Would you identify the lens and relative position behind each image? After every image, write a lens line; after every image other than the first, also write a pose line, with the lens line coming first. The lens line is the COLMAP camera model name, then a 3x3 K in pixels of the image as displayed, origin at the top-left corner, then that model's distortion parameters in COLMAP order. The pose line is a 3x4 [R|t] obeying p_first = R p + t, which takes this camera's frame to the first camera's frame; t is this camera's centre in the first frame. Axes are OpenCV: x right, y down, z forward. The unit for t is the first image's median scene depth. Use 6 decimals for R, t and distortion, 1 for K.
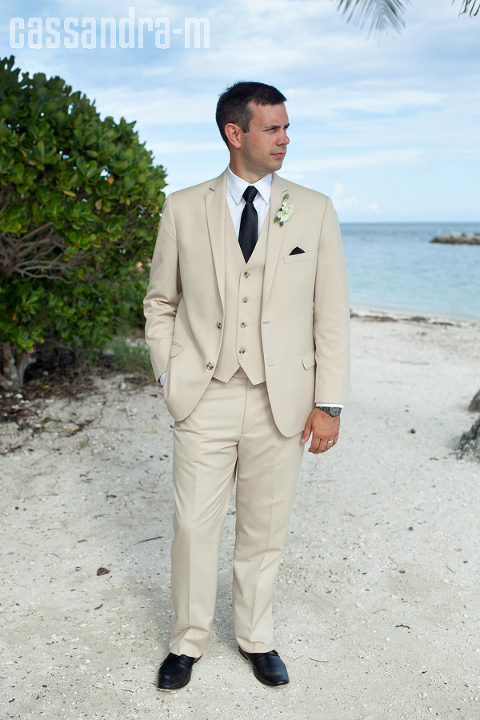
lens RADIAL K [[911.0, 0, 240.0], [0, 911.0, 360.0], [0, 0, 1]] dist [0.005207, 0.034085]
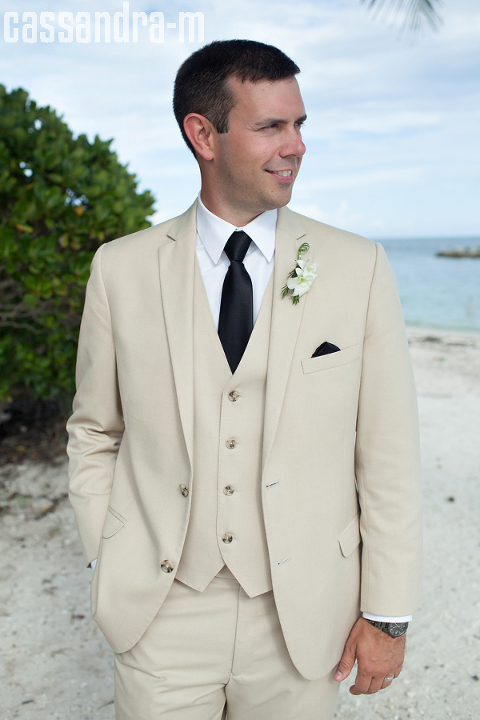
lens RADIAL K [[839.1, 0, 229.3], [0, 839.1, 347.0], [0, 0, 1]] dist [-0.007140, -0.020370]
pose [[0.999506, -0.016369, -0.026844, 0.010111], [0.015823, 0.999666, -0.020431, -0.060910], [0.027170, 0.019996, 0.999431, 0.272455]]
